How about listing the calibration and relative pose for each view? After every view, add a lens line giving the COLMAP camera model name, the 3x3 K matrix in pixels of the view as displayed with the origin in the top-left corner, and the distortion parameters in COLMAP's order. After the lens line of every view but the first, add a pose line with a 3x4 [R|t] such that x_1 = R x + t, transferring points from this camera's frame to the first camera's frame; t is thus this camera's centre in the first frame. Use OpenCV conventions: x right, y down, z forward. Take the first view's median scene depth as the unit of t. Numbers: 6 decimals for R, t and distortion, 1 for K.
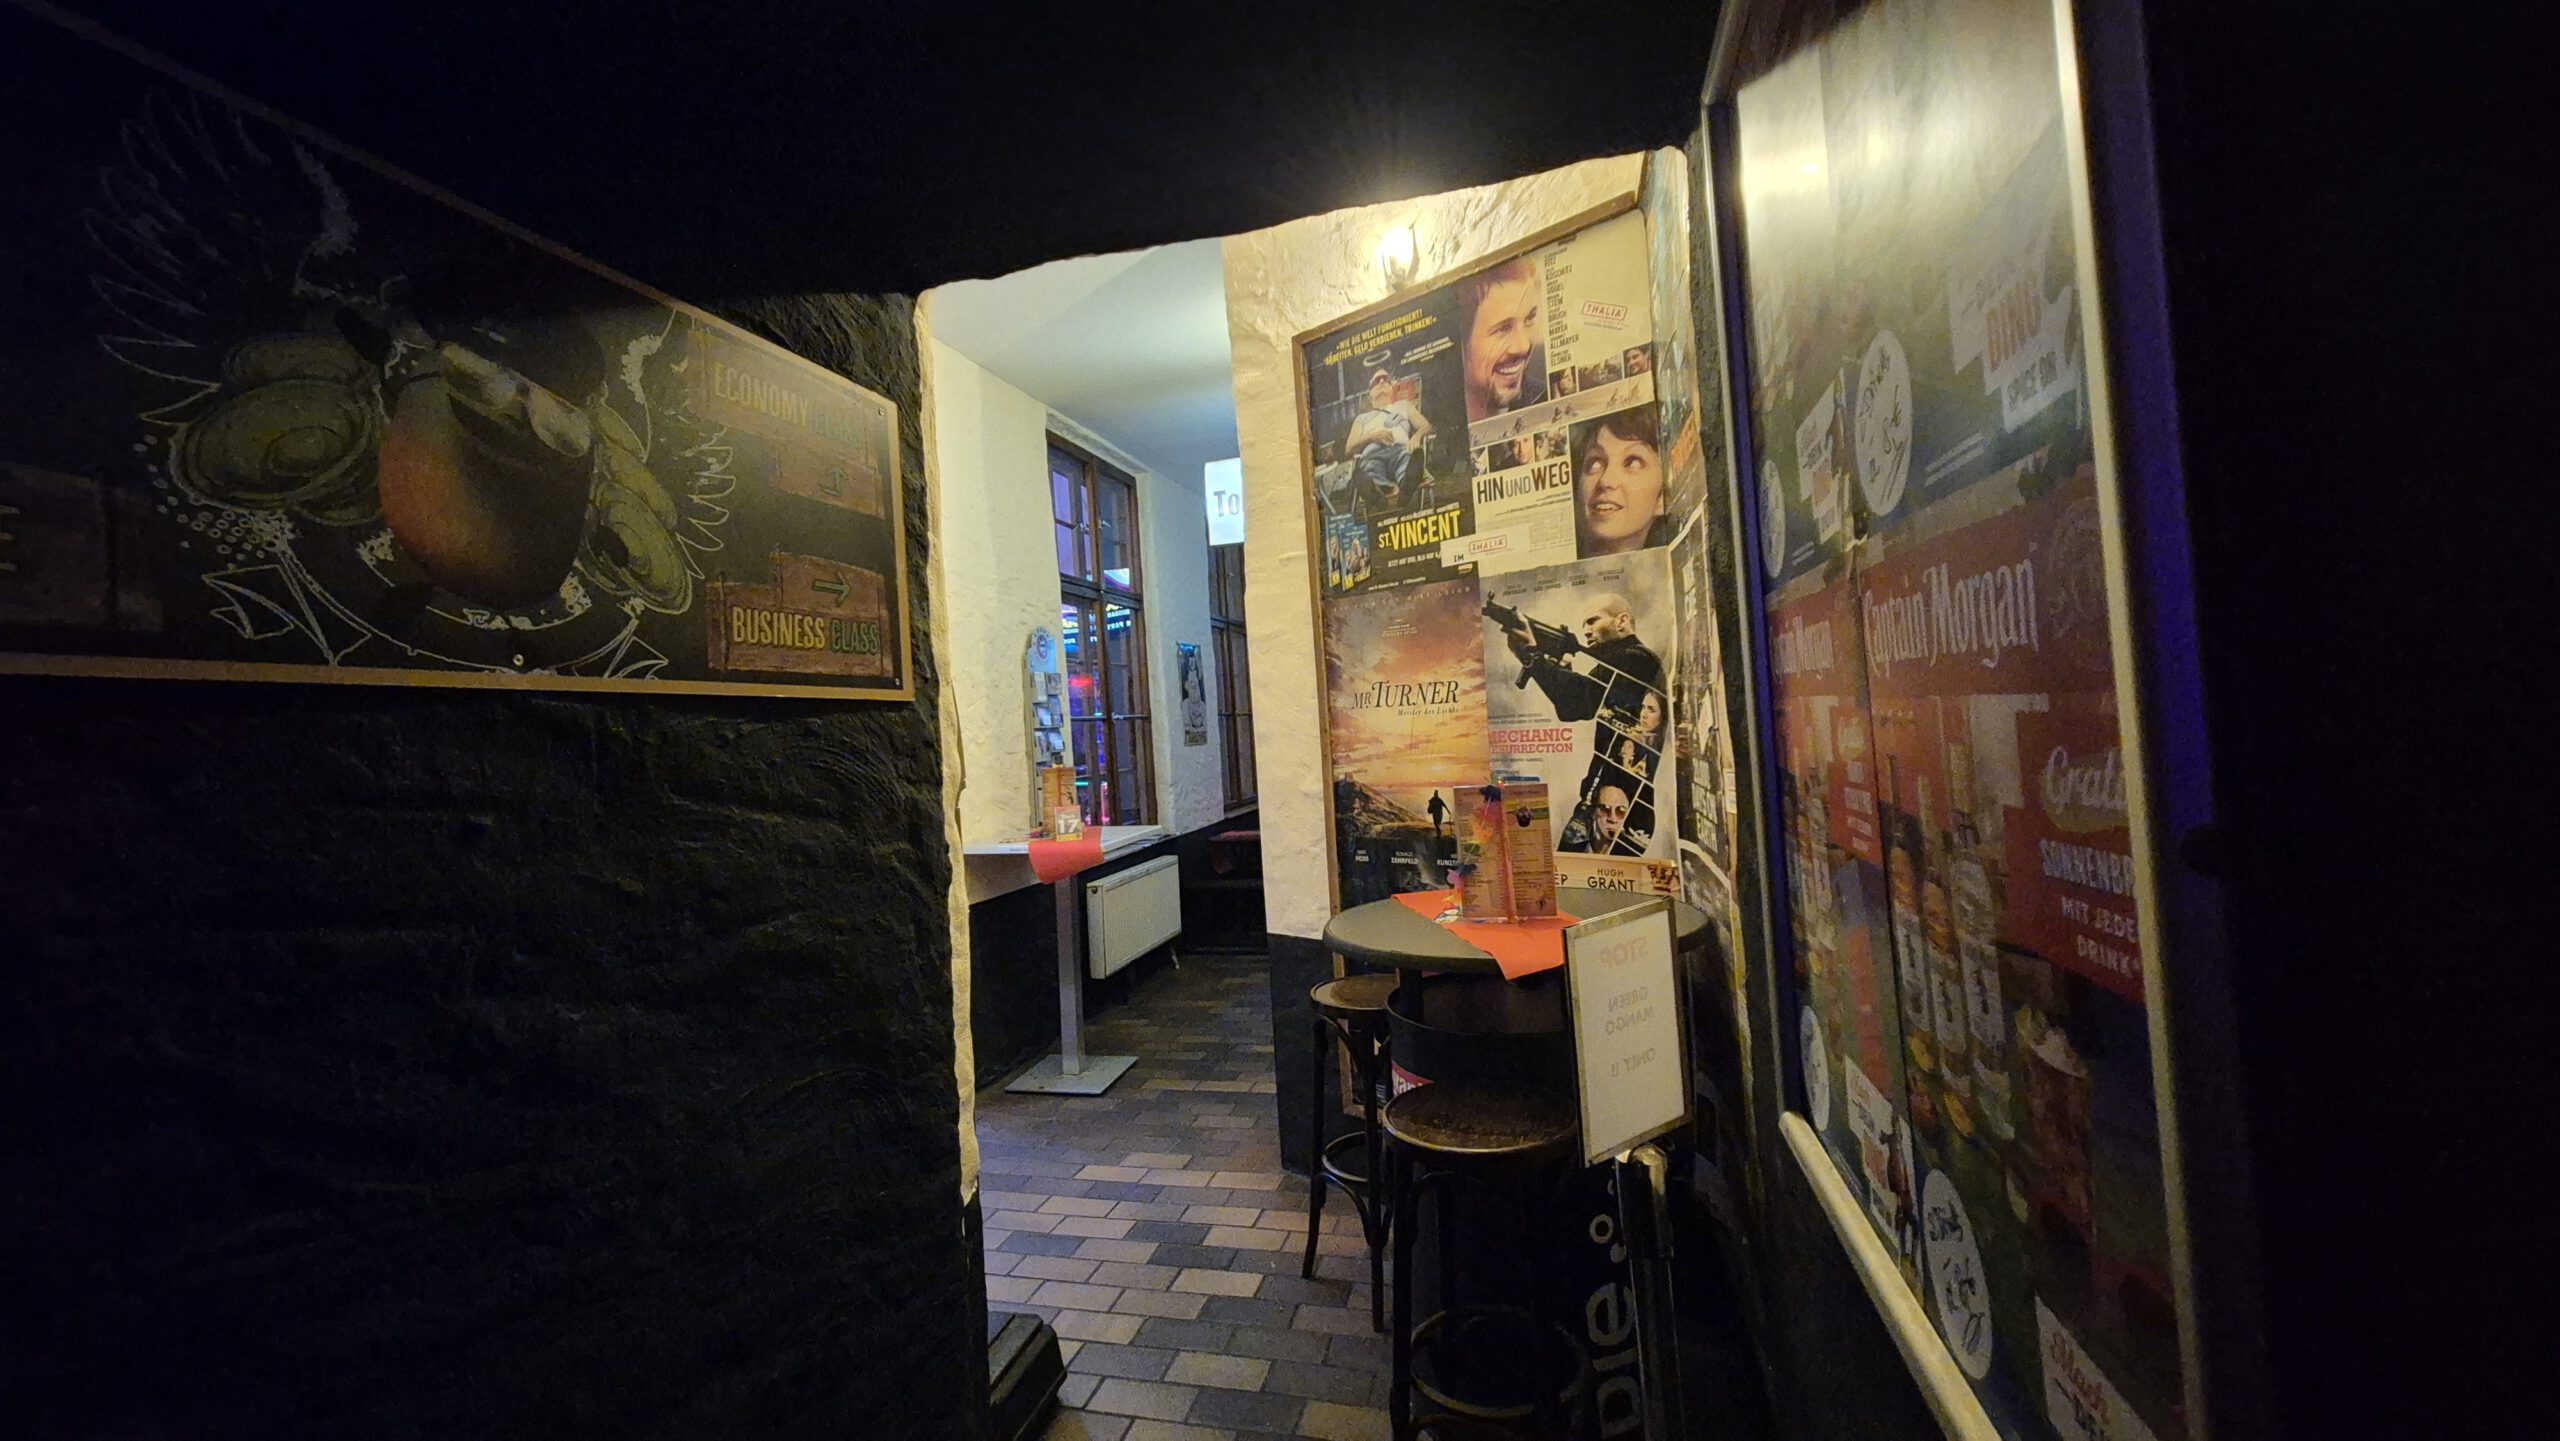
lens RADIAL K [[1042.8, 0, 1271.7], [0, 1042.8, 707.6], [0, 0, 1]] dist [0.006808, -0.001560]
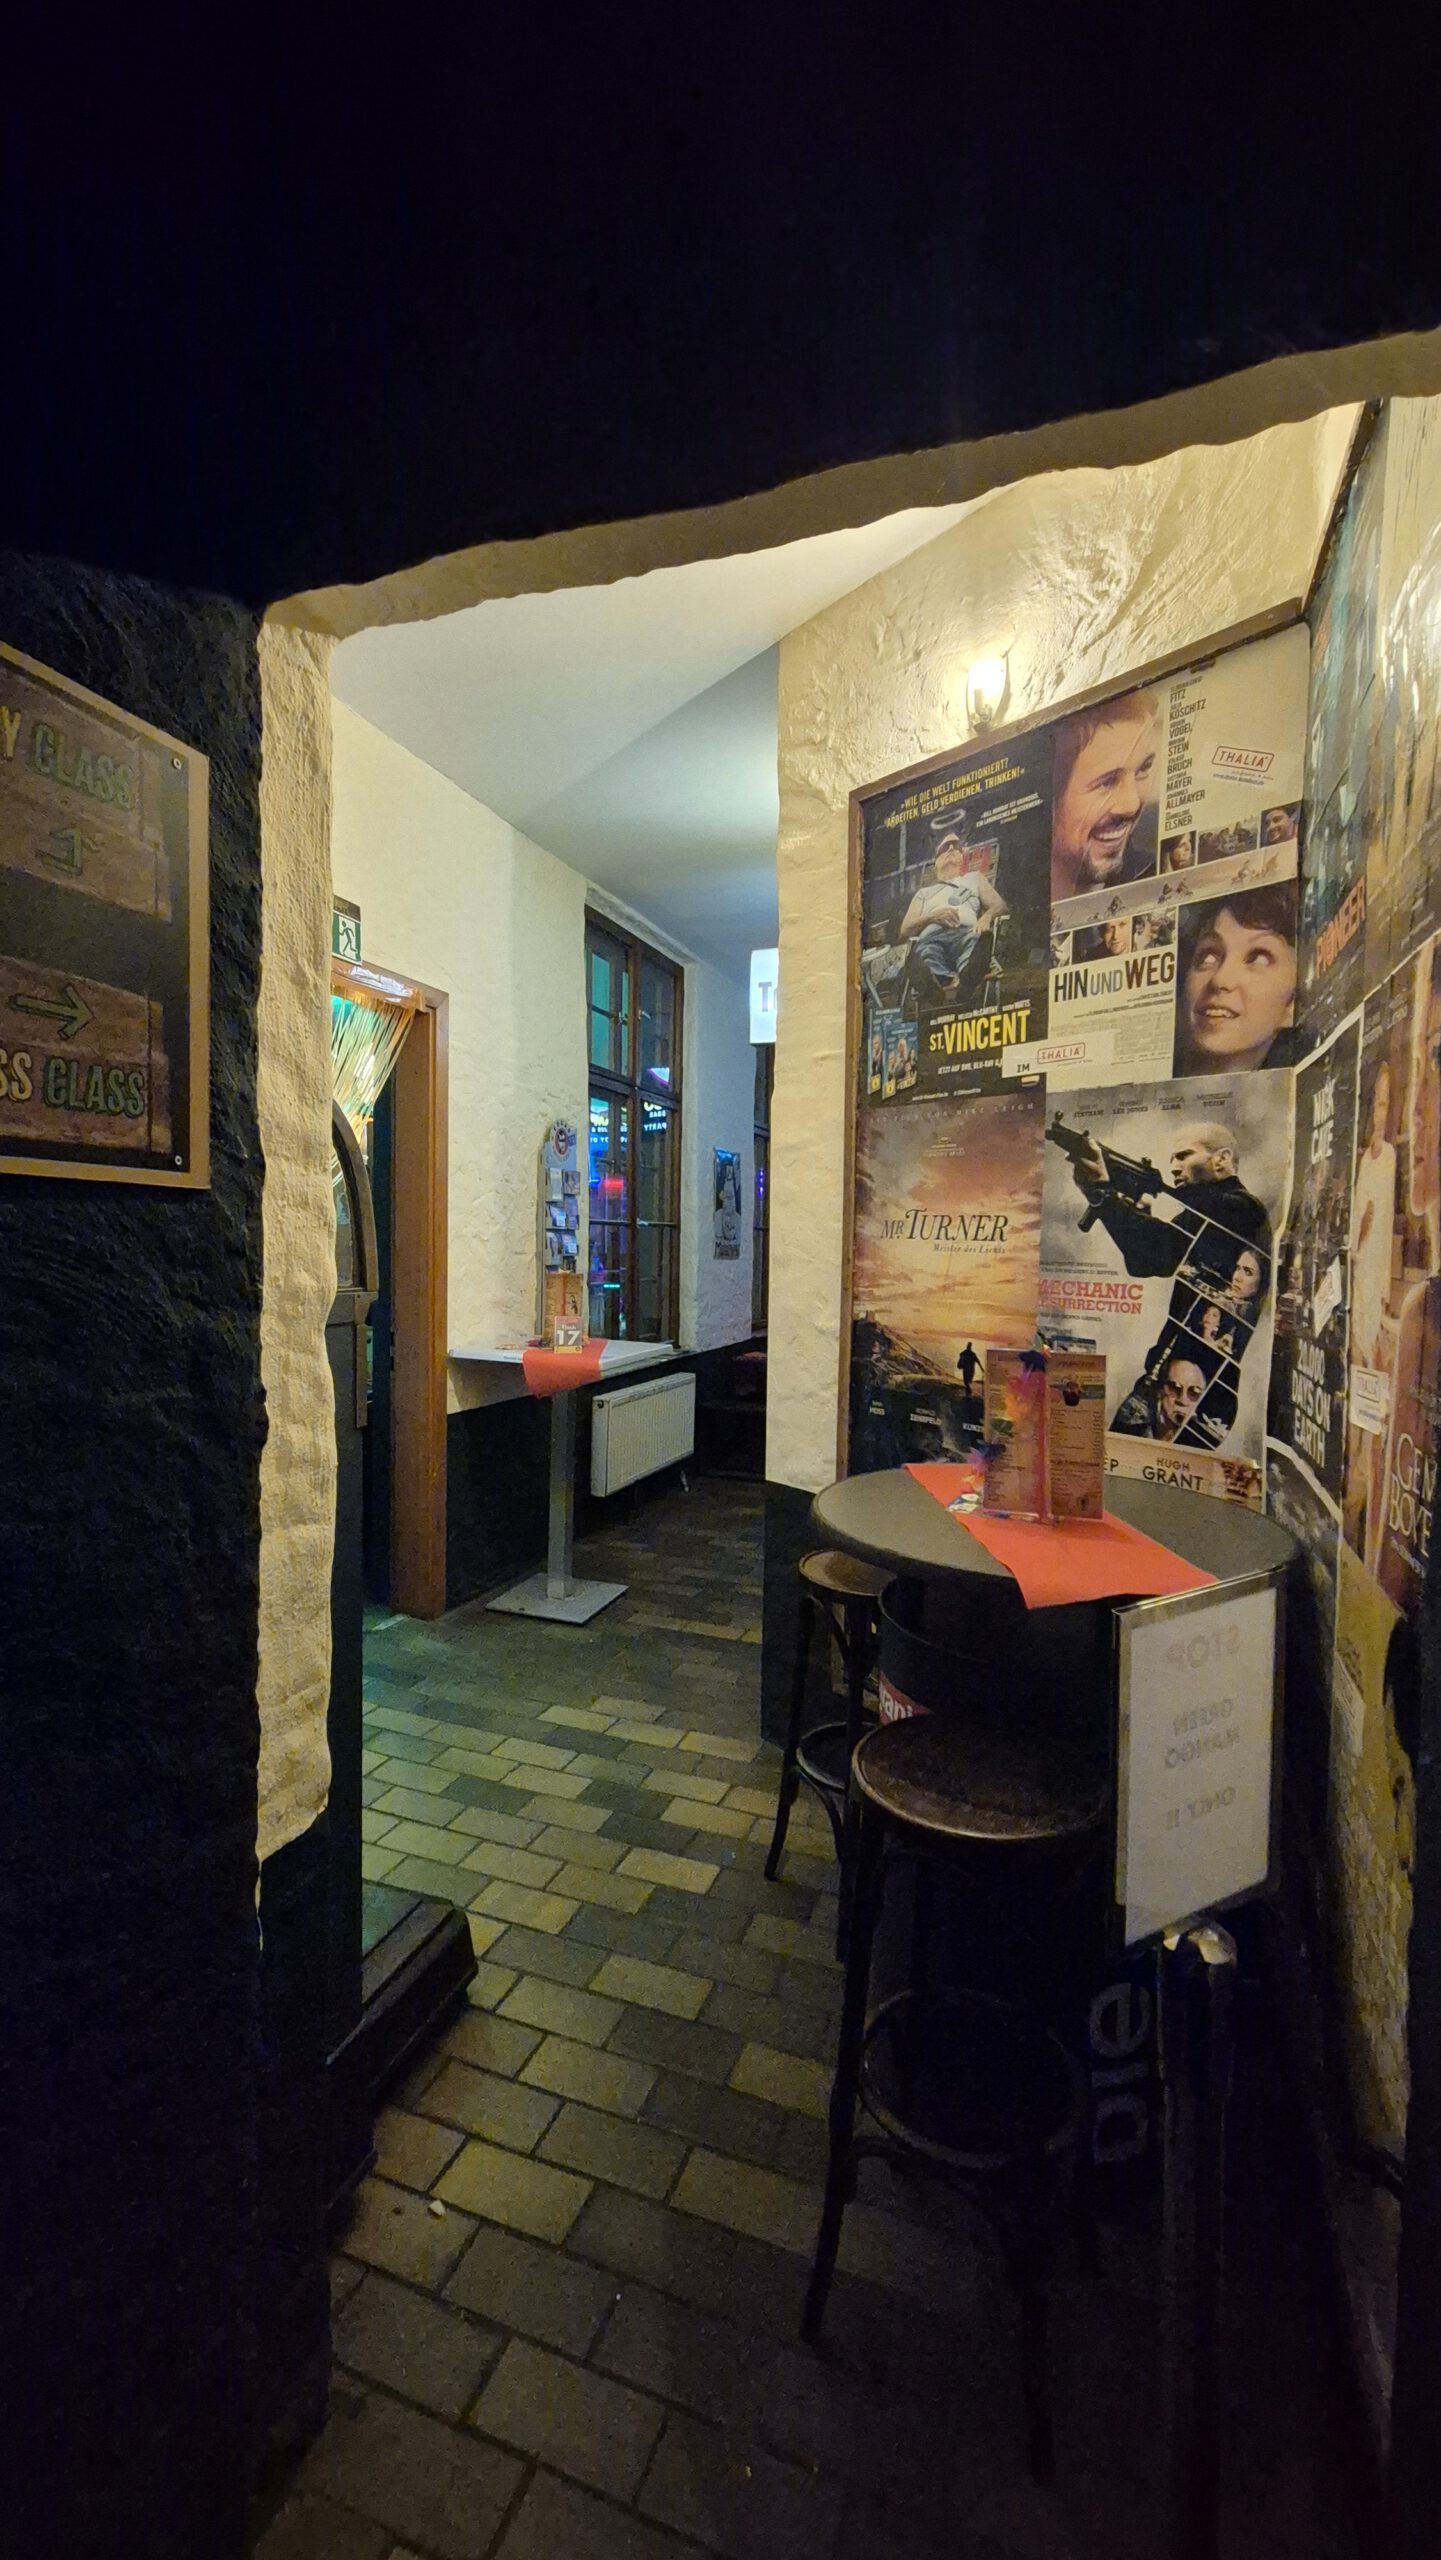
lens RADIAL K [[1042.8, 0, 733.2], [0, 1042.8, 1285.7], [0, 0, 1]] dist [0.006808, -0.001560]
pose [[0.993021, 0.085139, -0.081608, 0.035969], [-0.079846, 0.994616, 0.066059, -0.008292], [0.086793, -0.059082, 0.994473, 0.160385]]
